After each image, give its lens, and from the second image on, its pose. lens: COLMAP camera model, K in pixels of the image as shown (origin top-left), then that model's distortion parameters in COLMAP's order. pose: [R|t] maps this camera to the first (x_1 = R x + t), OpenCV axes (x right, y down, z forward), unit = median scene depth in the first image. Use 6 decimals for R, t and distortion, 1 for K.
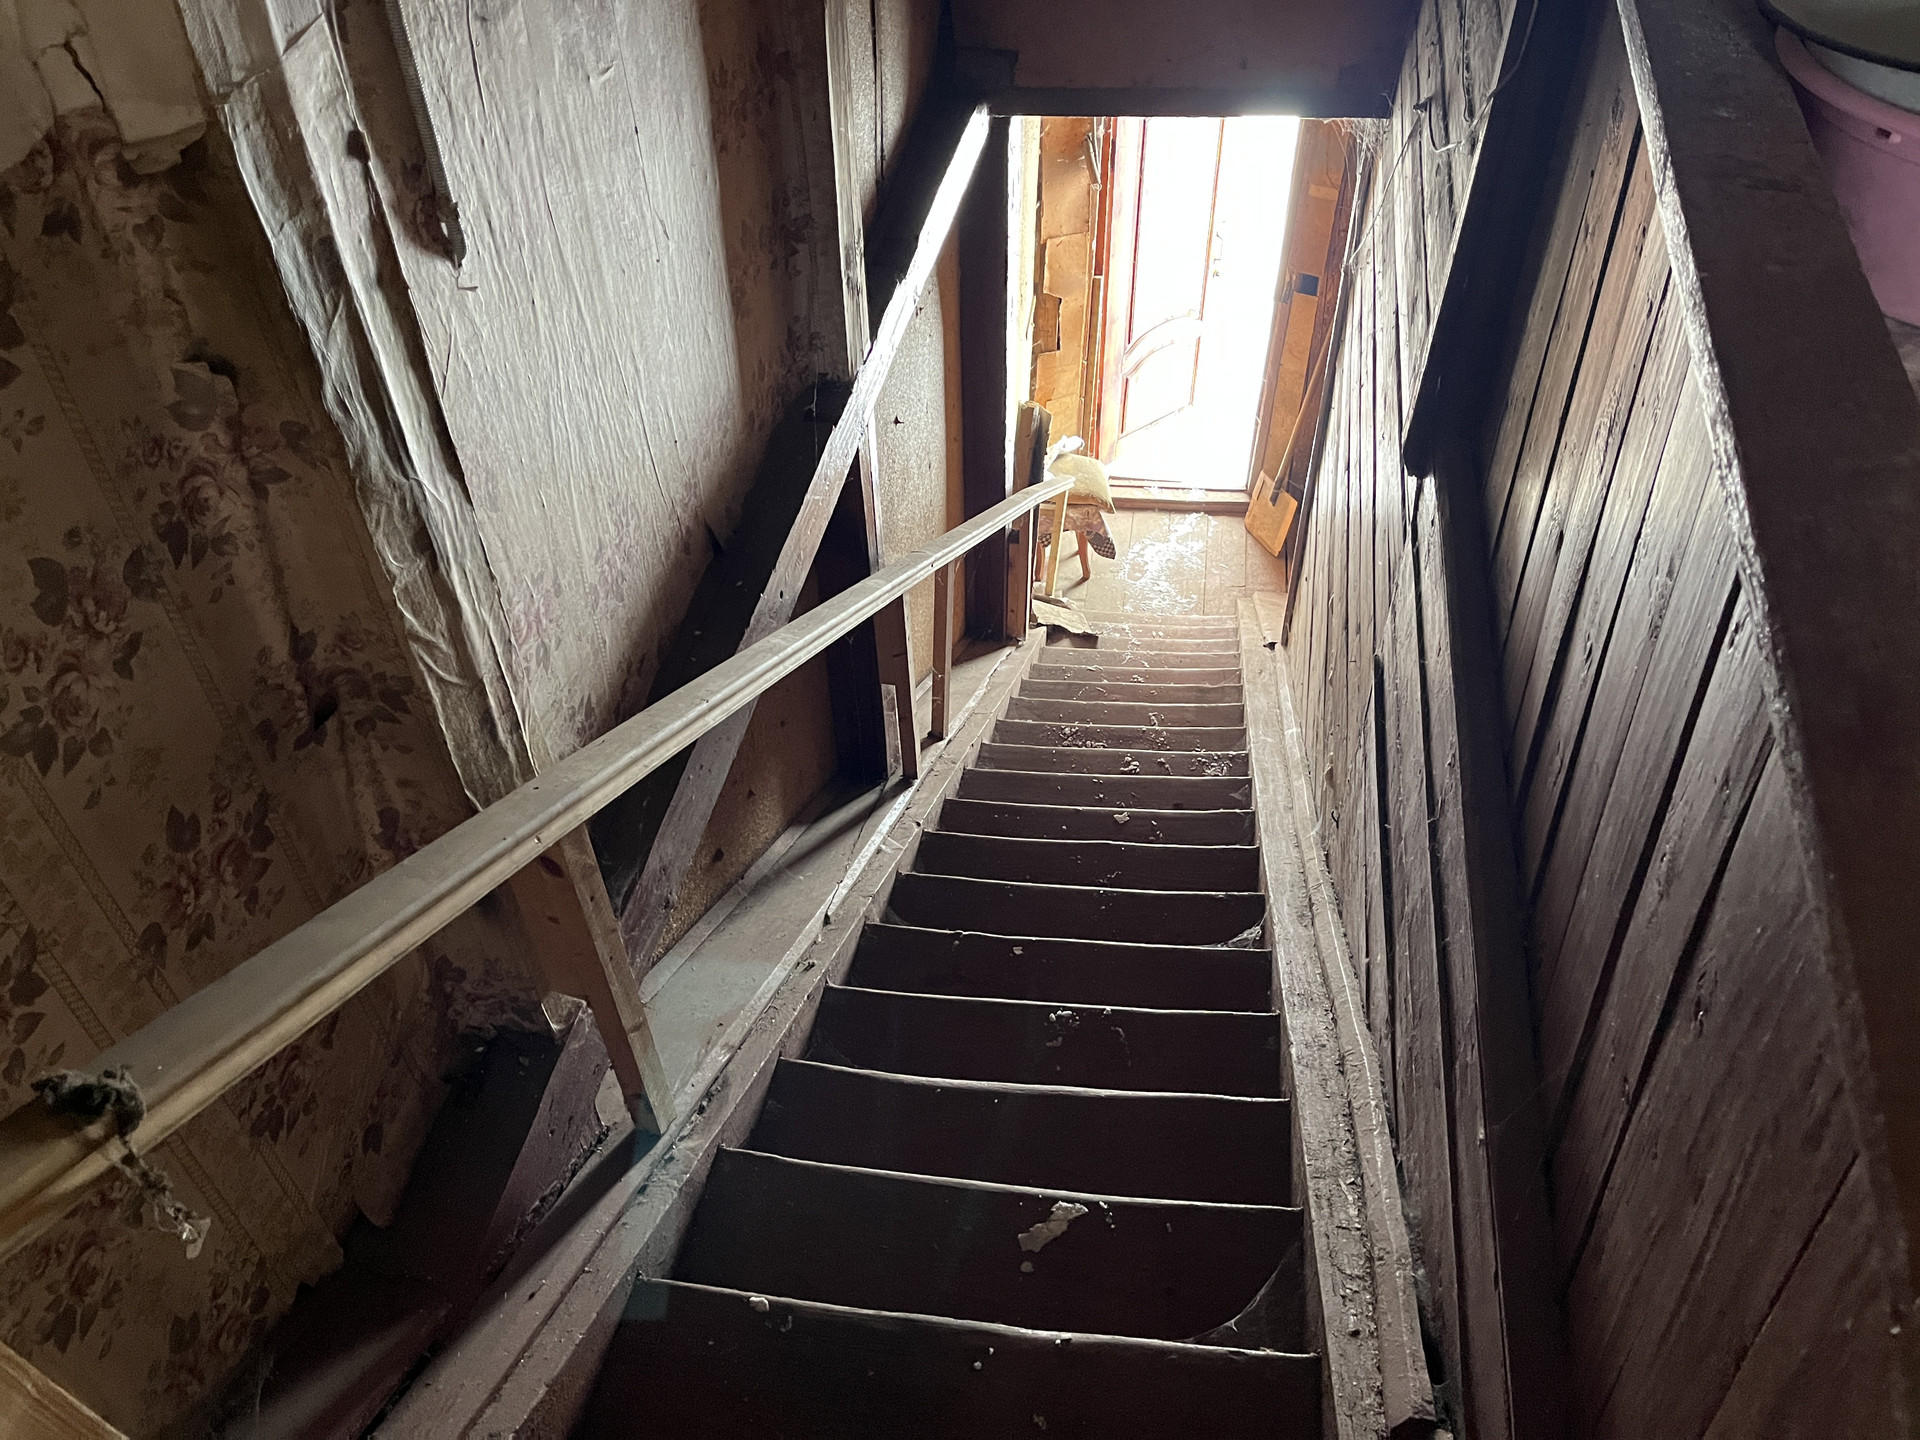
lens RADIAL K [[1448.8, 0, 940.8], [0, 1448.8, 719.1], [0, 0, 1]] dist [0.068934, -0.093495]
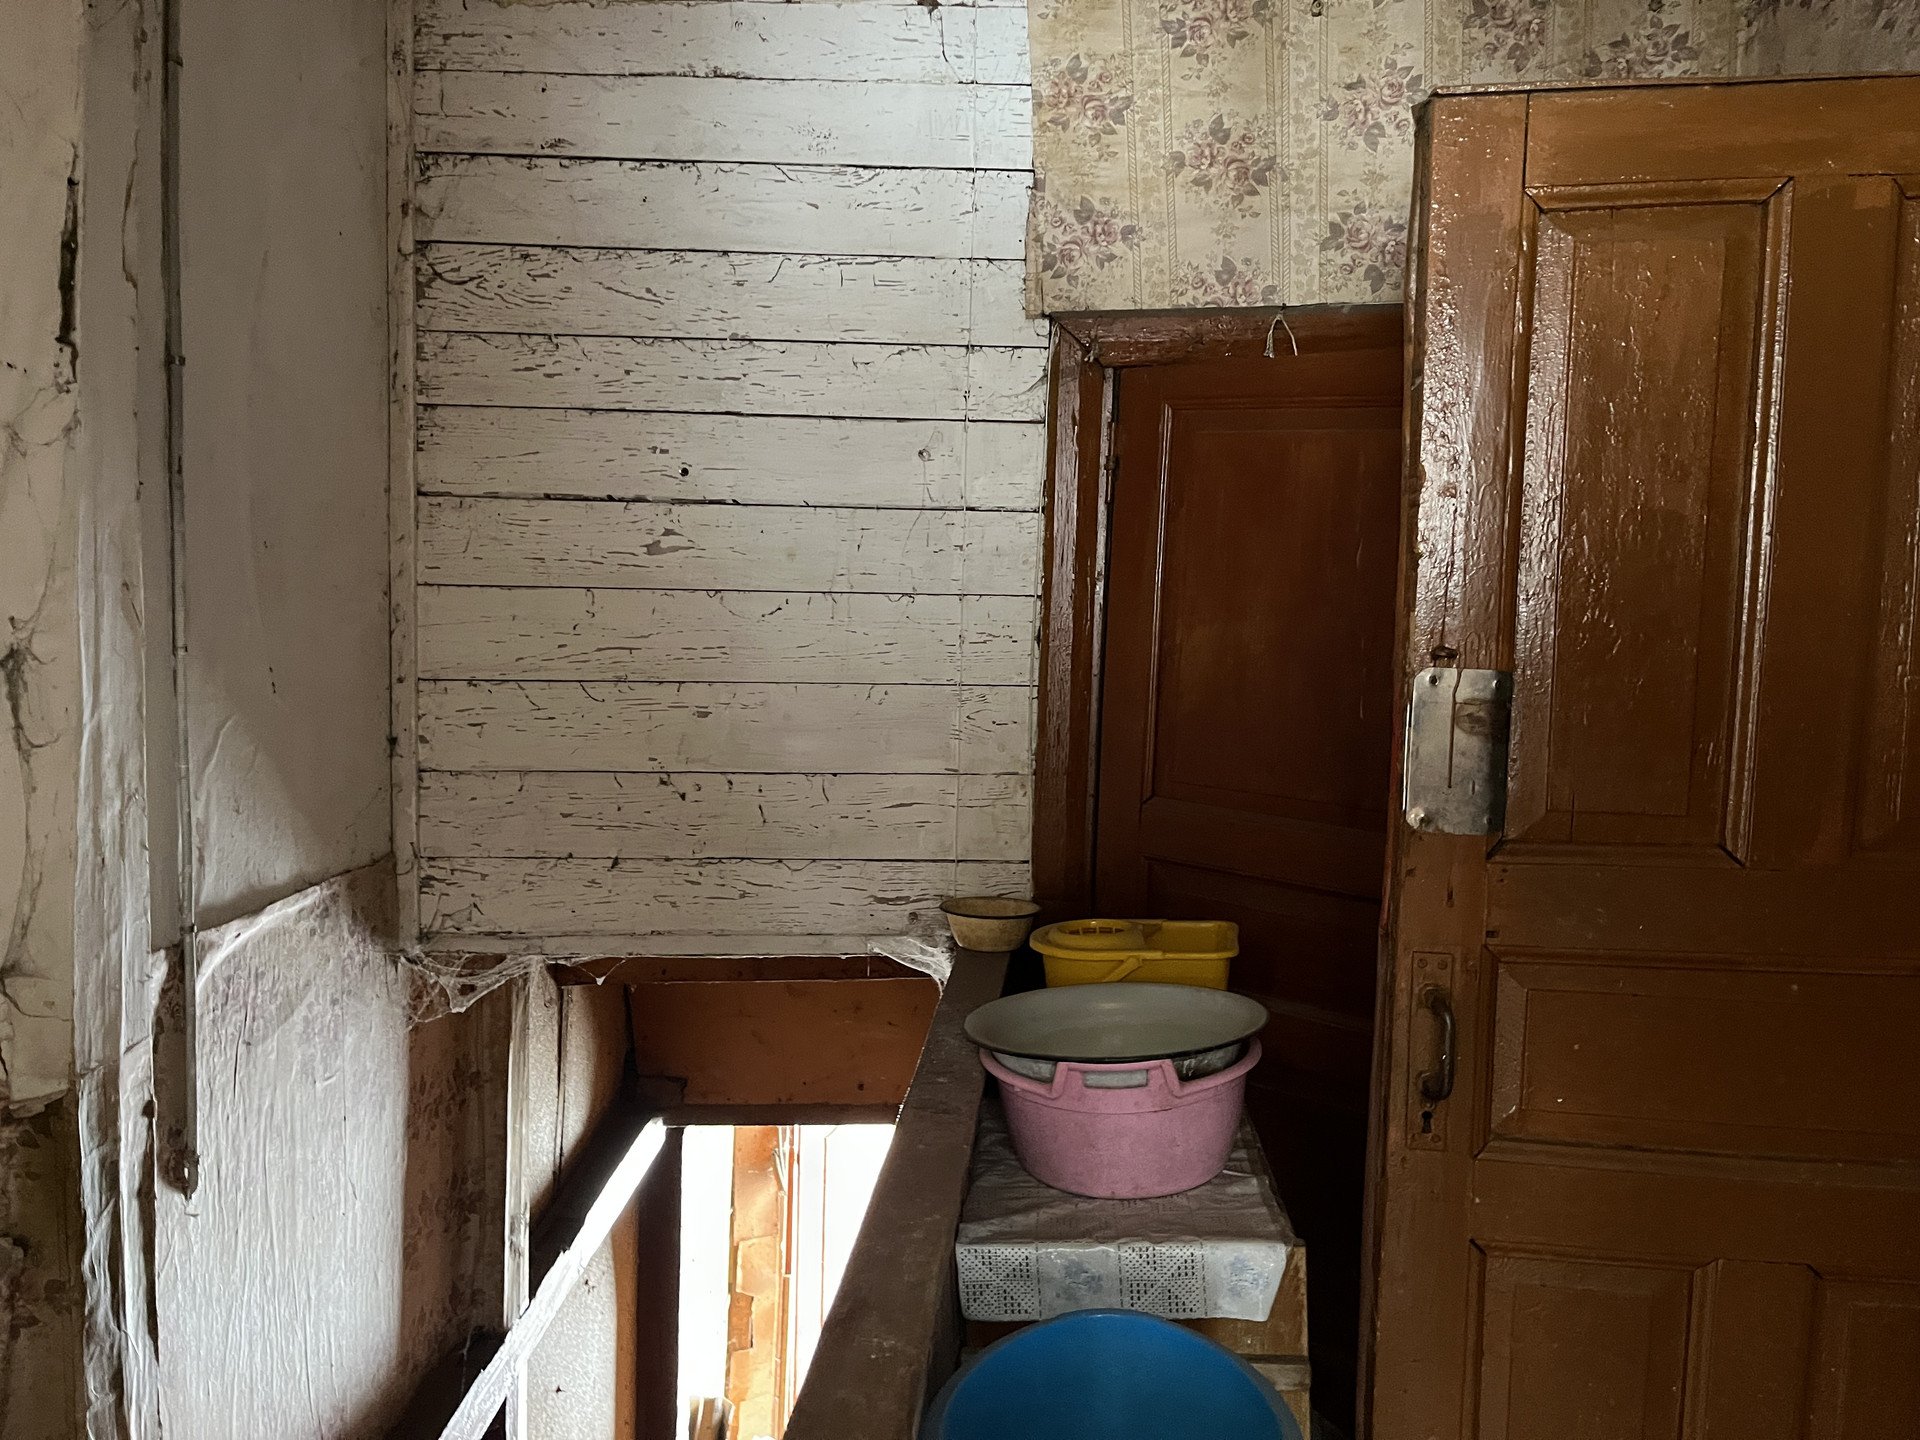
lens RADIAL K [[1448.8, 0, 973.8], [0, 1448.8, 728.0], [0, 0, 1]] dist [0.068934, -0.093495]
pose [[0.983601, 0.043486, 0.175040, 0.124670], [0.075320, 0.782785, -0.617717, 0.220731], [-0.163880, 0.620771, 0.766672, -0.414401]]
